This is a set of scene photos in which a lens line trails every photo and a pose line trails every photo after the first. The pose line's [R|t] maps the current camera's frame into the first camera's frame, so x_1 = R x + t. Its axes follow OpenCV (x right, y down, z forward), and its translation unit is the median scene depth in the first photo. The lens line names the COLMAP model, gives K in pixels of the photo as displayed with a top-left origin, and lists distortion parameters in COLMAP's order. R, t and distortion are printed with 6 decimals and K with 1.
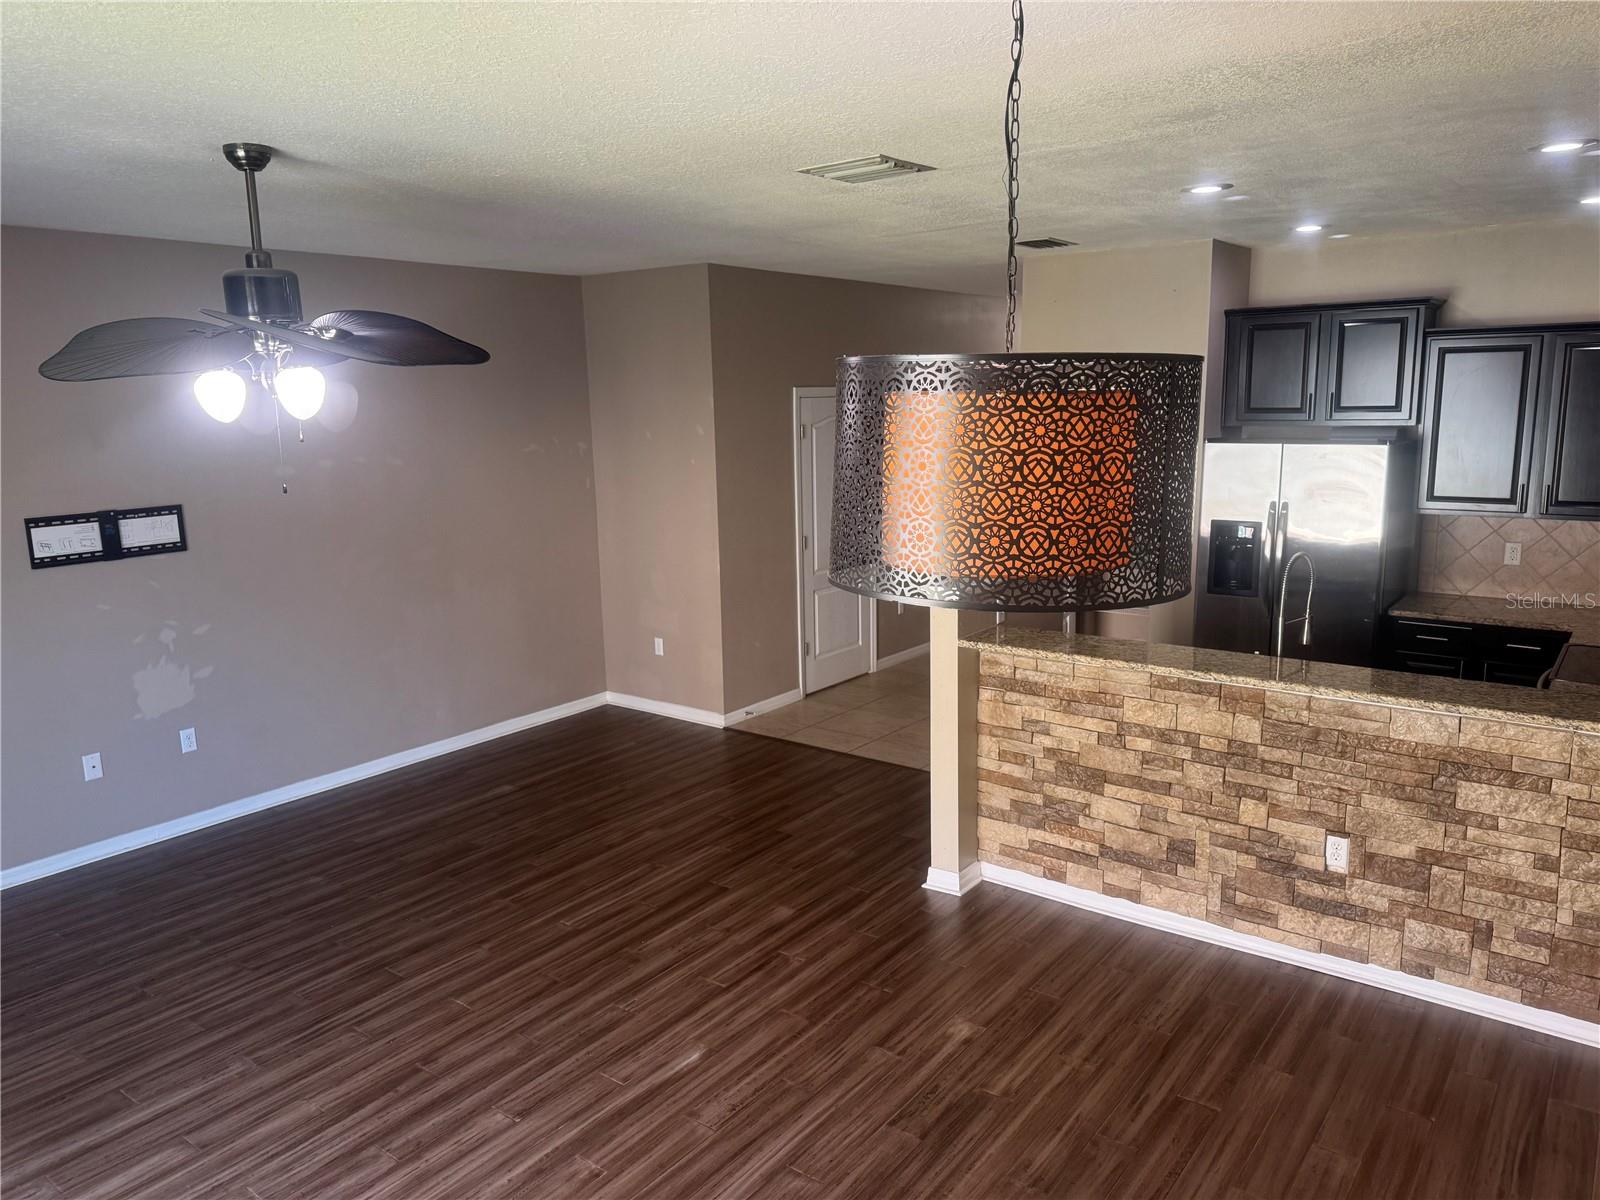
lens RADIAL K [[1134.3, 0, 804.0], [0, 1134.3, 598.6], [0, 0, 1]] dist [0.065602, -0.090996]
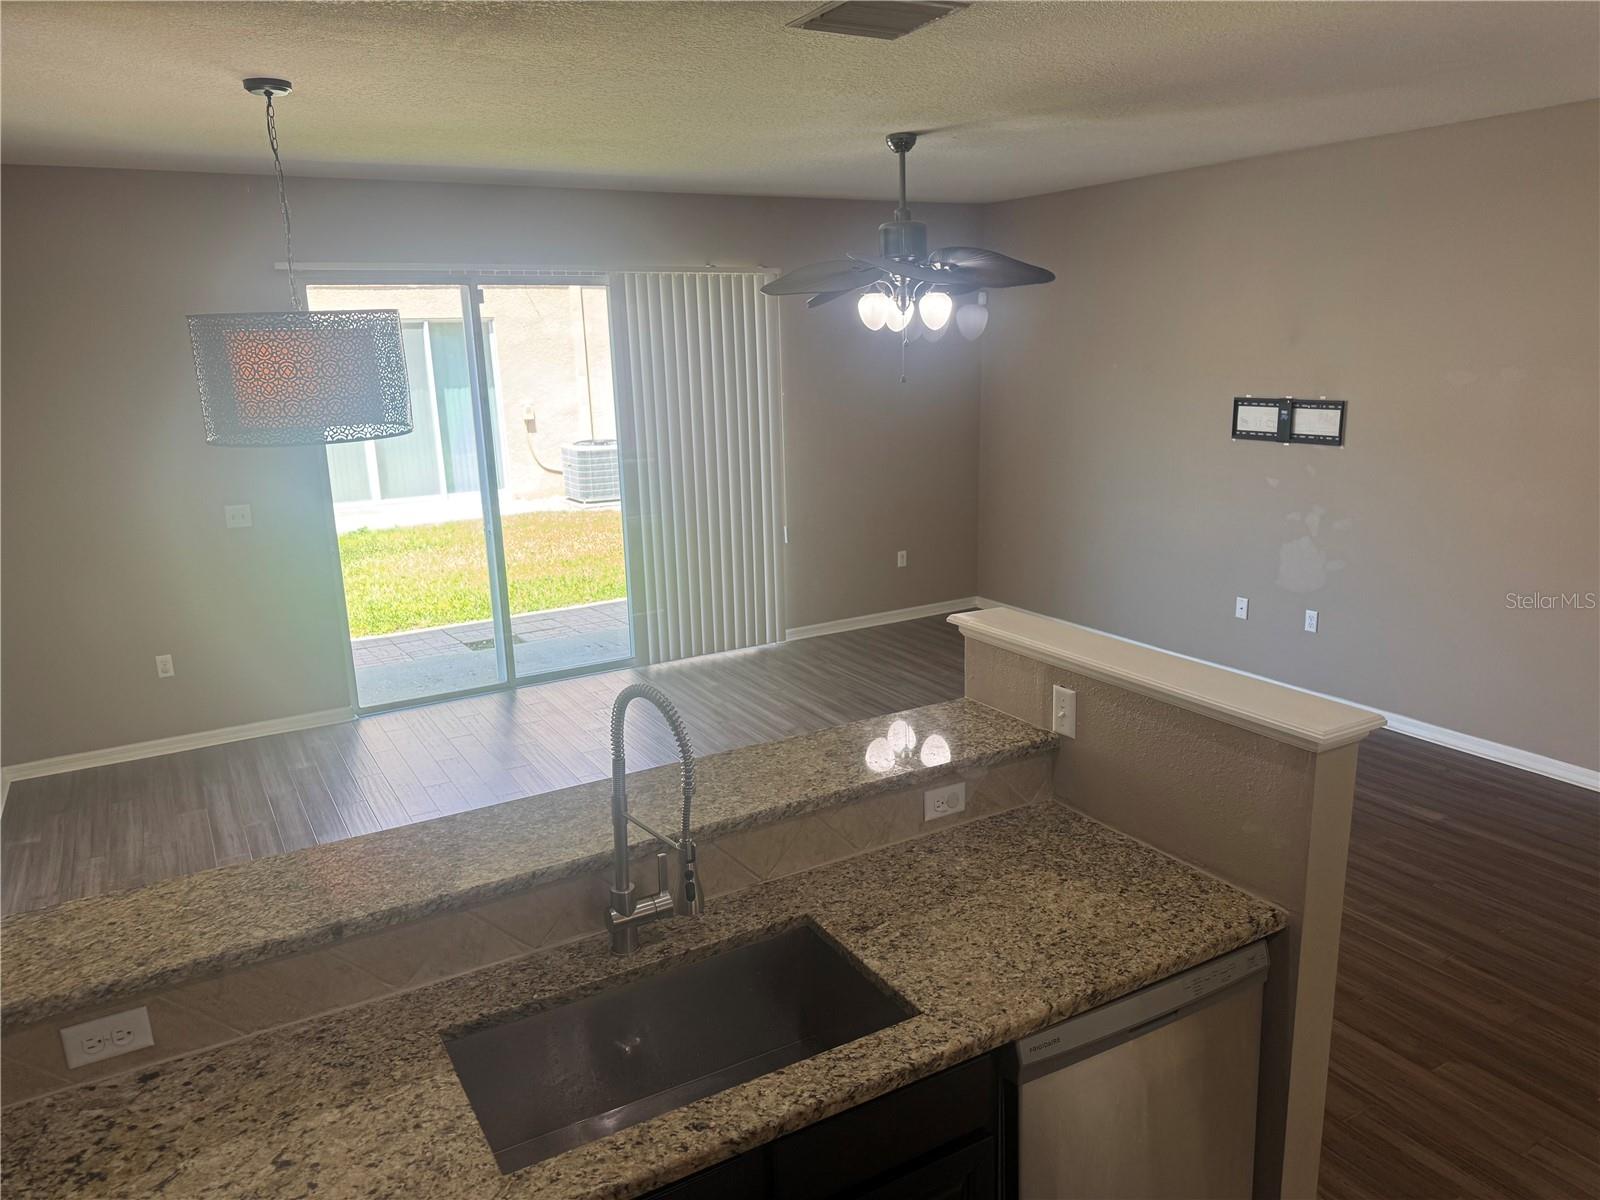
lens RADIAL K [[1134.3, 0, 804.0], [0, 1134.3, 598.6], [0, 0, 1]] dist [0.065602, -0.090996]
pose [[-0.384334, 0.239266, -0.891650, 0.790583], [-0.131133, 0.941889, 0.309271, -0.218872], [0.913833, 0.235788, -0.330625, 1.201548]]
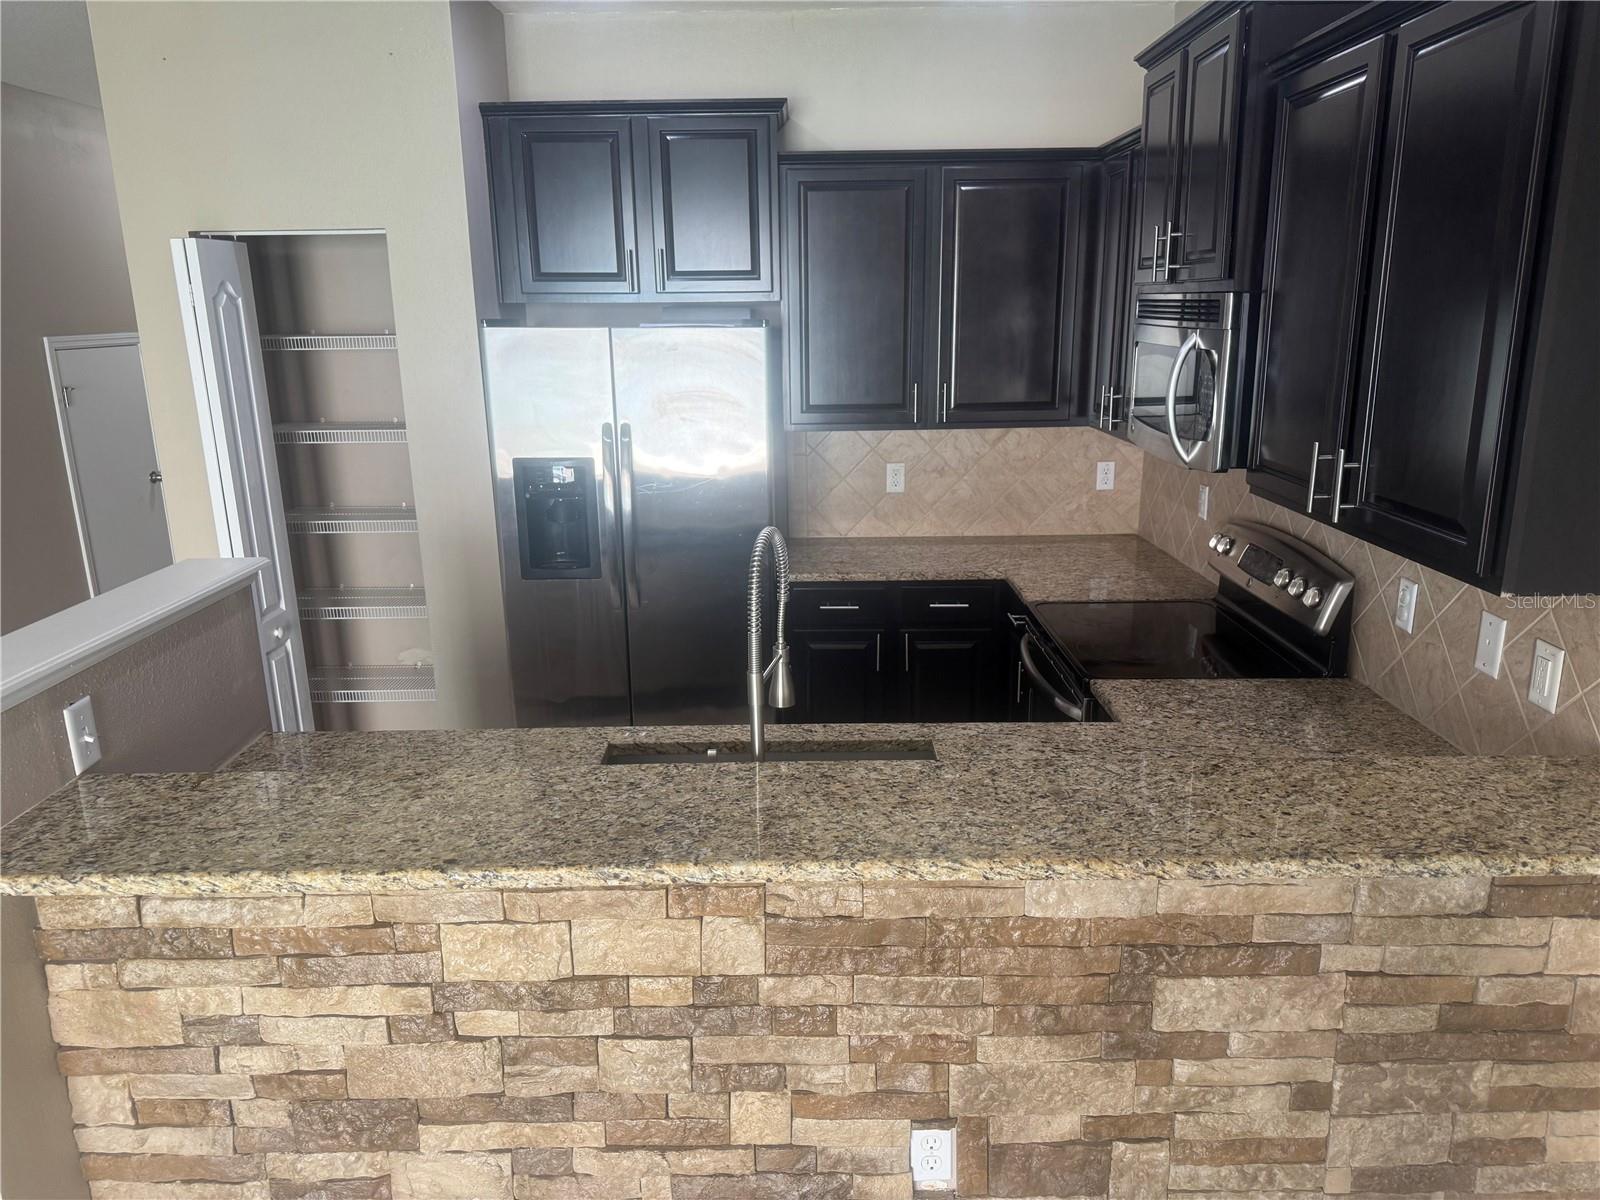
lens RADIAL K [[1134.3, 0, 804.0], [0, 1134.3, 598.6], [0, 0, 1]] dist [0.065602, -0.090996]
pose [[0.793816, -0.146029, 0.590366, 0.165156], [0.108872, 0.989185, 0.098286, -0.056414], [-0.598334, -0.013746, 0.801129, 0.615675]]
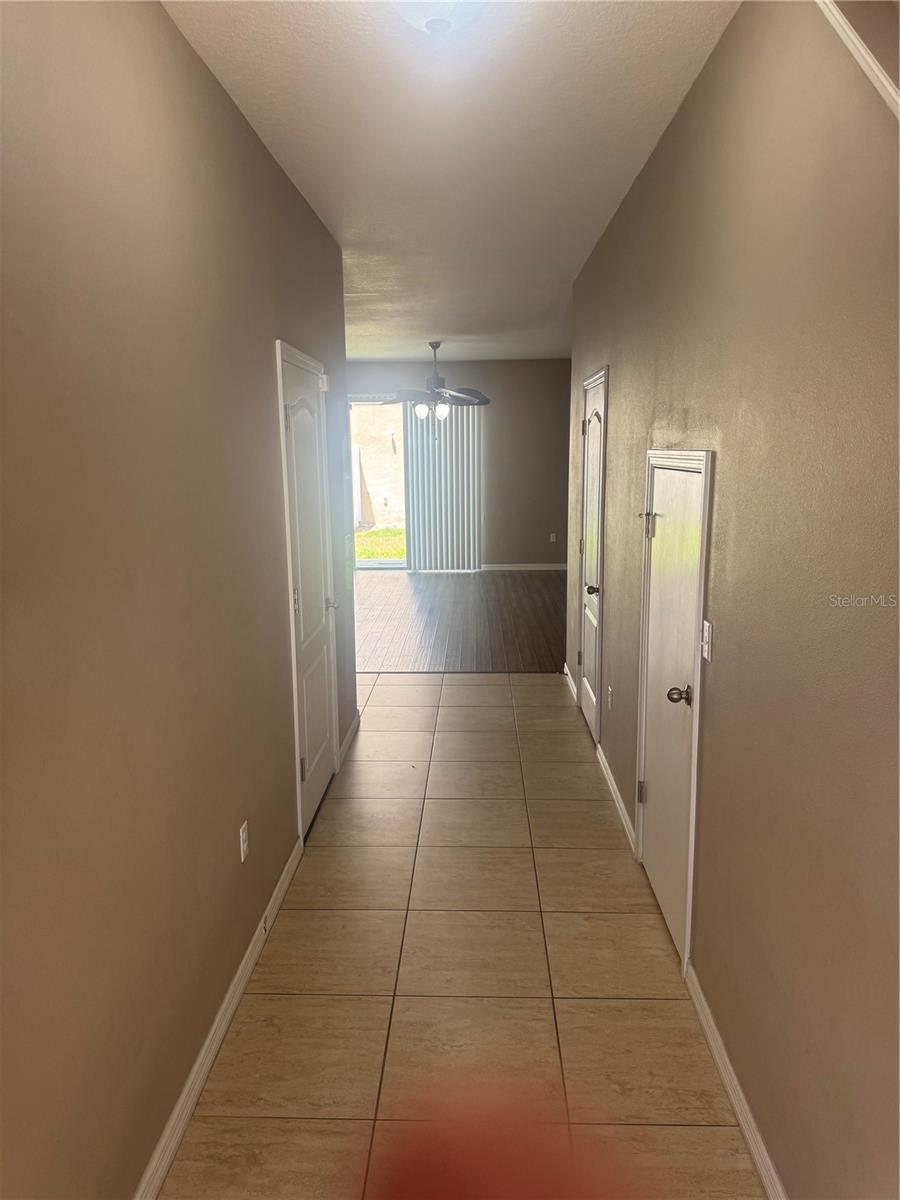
lens RADIAL K [[849.3, 0, 450.0], [0, 849.3, 600.0], [0, 0, 1]] dist [0.045454, -0.045270]
pose [[-0.817090, 0.134281, -0.560653, 0.878301], [-0.078269, 0.937654, 0.338644, -0.439569], [0.571172, 0.320584, -0.755638, 2.668076]]
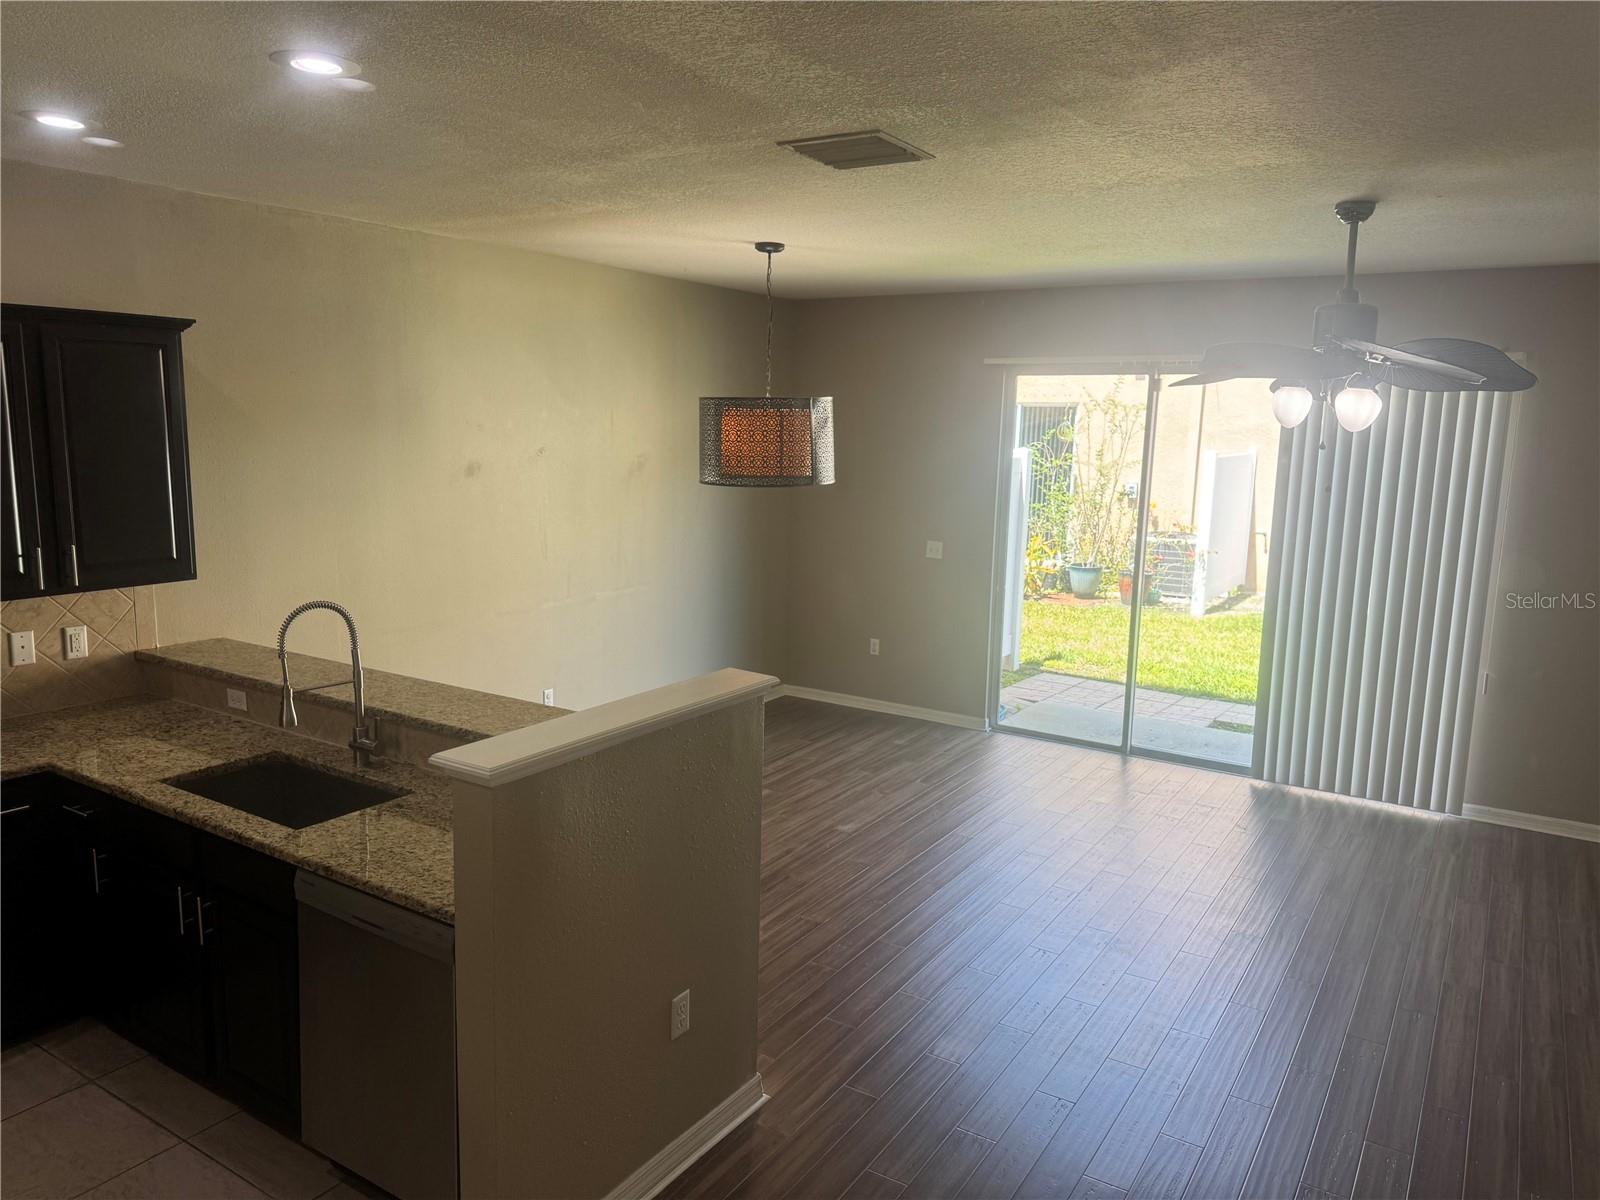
lens RADIAL K [[1132.3, 0, 793.9], [0, 1132.3, 601.1], [0, 0, 1]] dist [0.045454, -0.045270]
pose [[-0.997241, 0.009283, -0.073653, 0.156239], [-0.016351, 0.940319, 0.339901, -0.321672], [0.072413, 0.340167, -0.937573, 1.782277]]
